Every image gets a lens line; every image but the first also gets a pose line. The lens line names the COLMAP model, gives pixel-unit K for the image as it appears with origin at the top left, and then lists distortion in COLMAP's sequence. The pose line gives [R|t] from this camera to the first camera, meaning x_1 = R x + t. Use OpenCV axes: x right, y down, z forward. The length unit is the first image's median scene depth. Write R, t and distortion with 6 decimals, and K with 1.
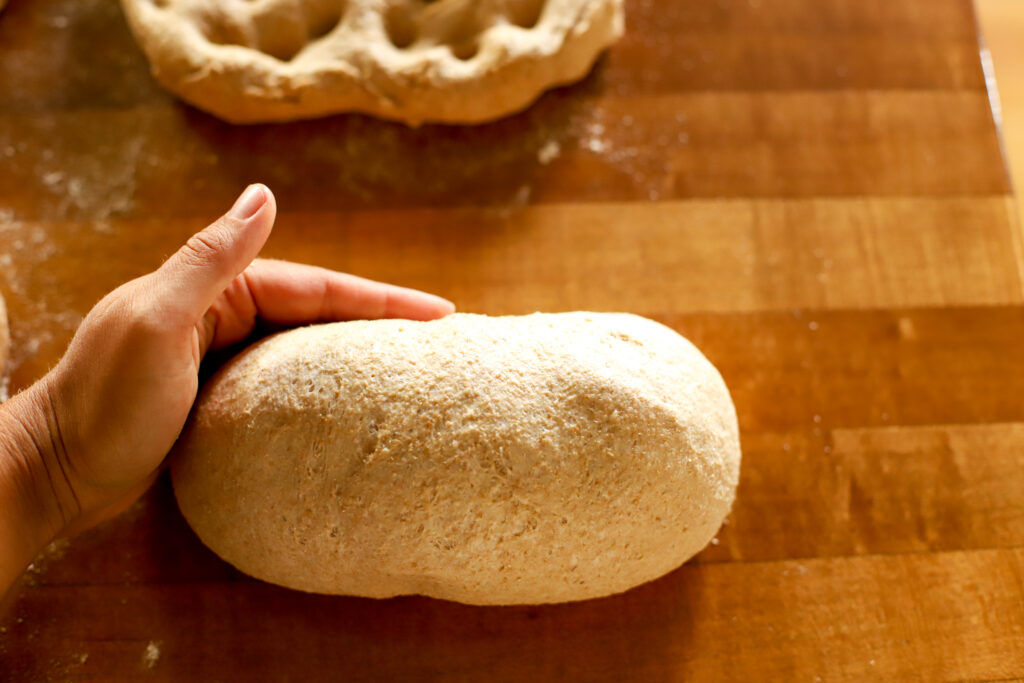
lens RADIAL K [[1593.4, 0, 512.0], [0, 1593.4, 341.5], [0, 0, 1]] dist [-0.150476, -0.121060]
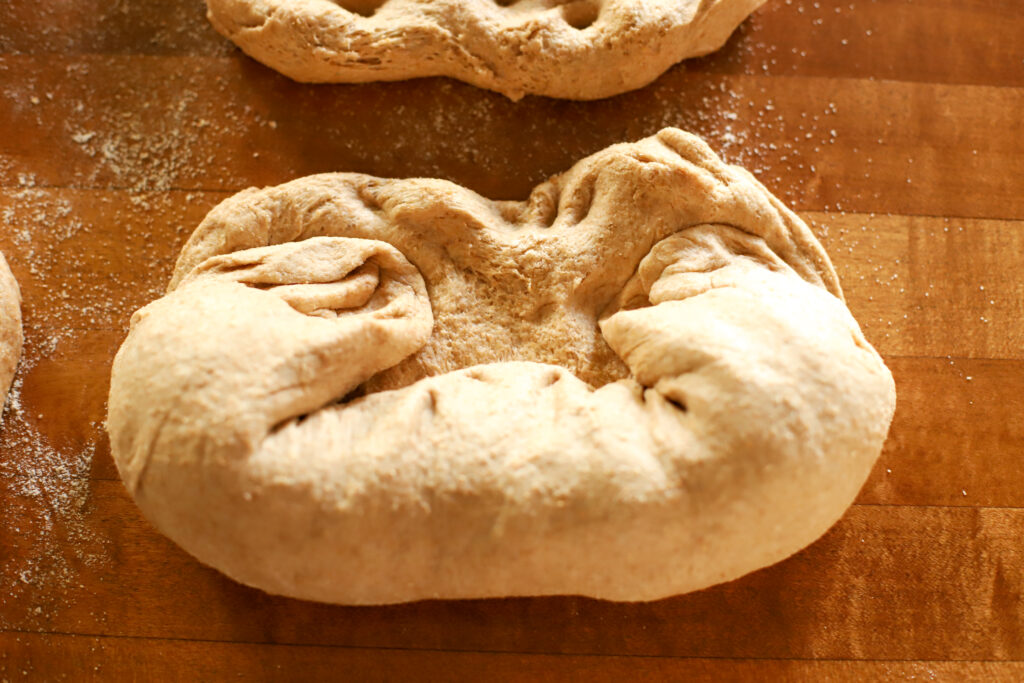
lens RADIAL K [[1593.4, 0, 512.0], [0, 1593.4, 341.5], [0, 0, 1]] dist [-0.150476, -0.121060]
pose [[0.996805, 0.071646, -0.035307, -0.024513], [-0.066662, 0.989739, 0.126385, -0.116381], [0.044000, -0.123628, 0.991353, 0.156050]]
